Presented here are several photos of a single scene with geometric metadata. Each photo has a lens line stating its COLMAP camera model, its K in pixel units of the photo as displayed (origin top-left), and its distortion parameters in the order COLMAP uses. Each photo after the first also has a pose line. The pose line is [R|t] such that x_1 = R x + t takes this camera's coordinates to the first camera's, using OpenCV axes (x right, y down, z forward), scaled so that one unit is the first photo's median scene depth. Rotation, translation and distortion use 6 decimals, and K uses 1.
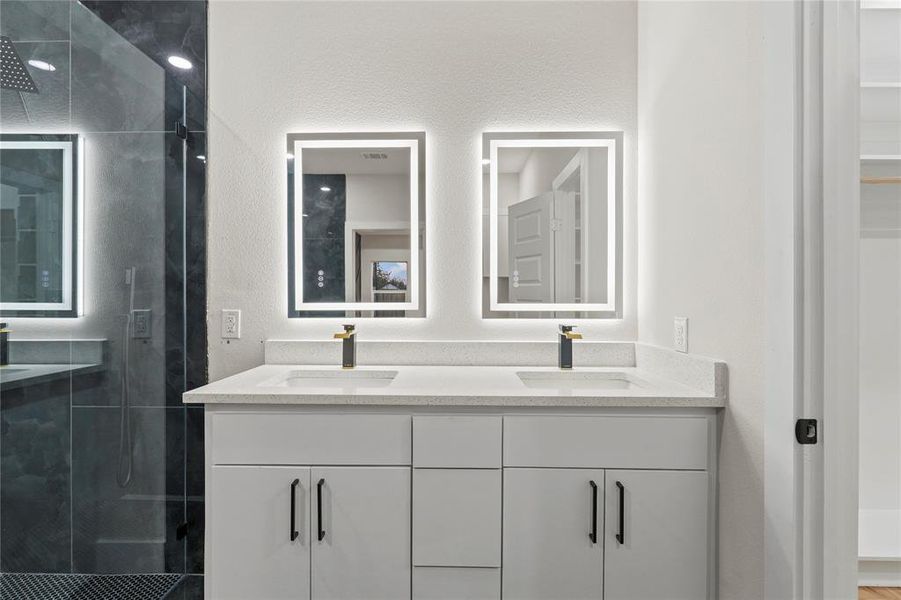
lens RADIAL K [[415.7, 0, 444.1], [0, 415.7, 302.6], [0, 0, 1]] dist [0.000343, 0.000176]
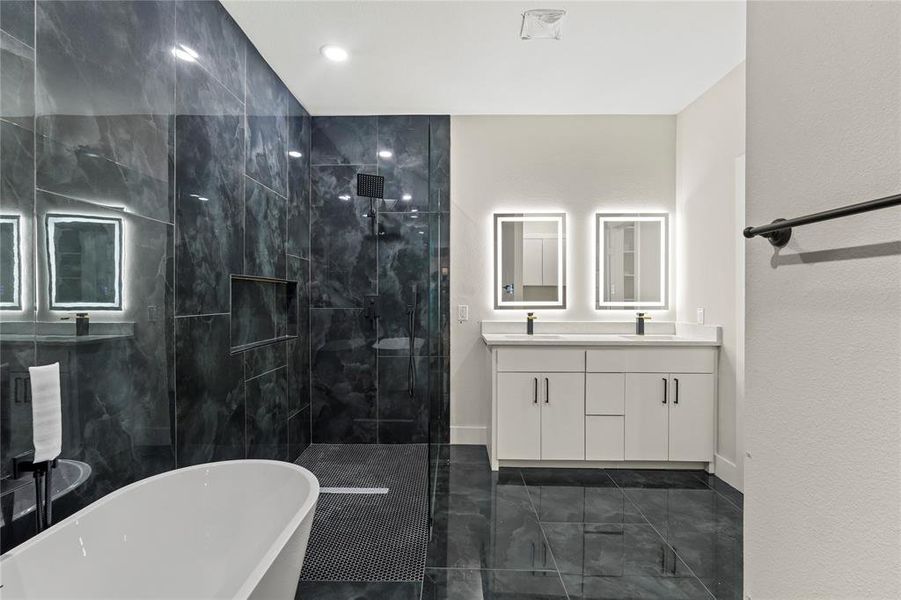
lens RADIAL K [[415.7, 0, 444.1], [0, 415.7, 302.6], [0, 0, 1]] dist [0.000343, 0.000176]
pose [[1.000000, 0.000017, 0.000402, -0.614334], [-0.000017, 1.000000, -0.000847, 0.006279], [-0.000402, 0.000847, 1.000000, -0.931177]]
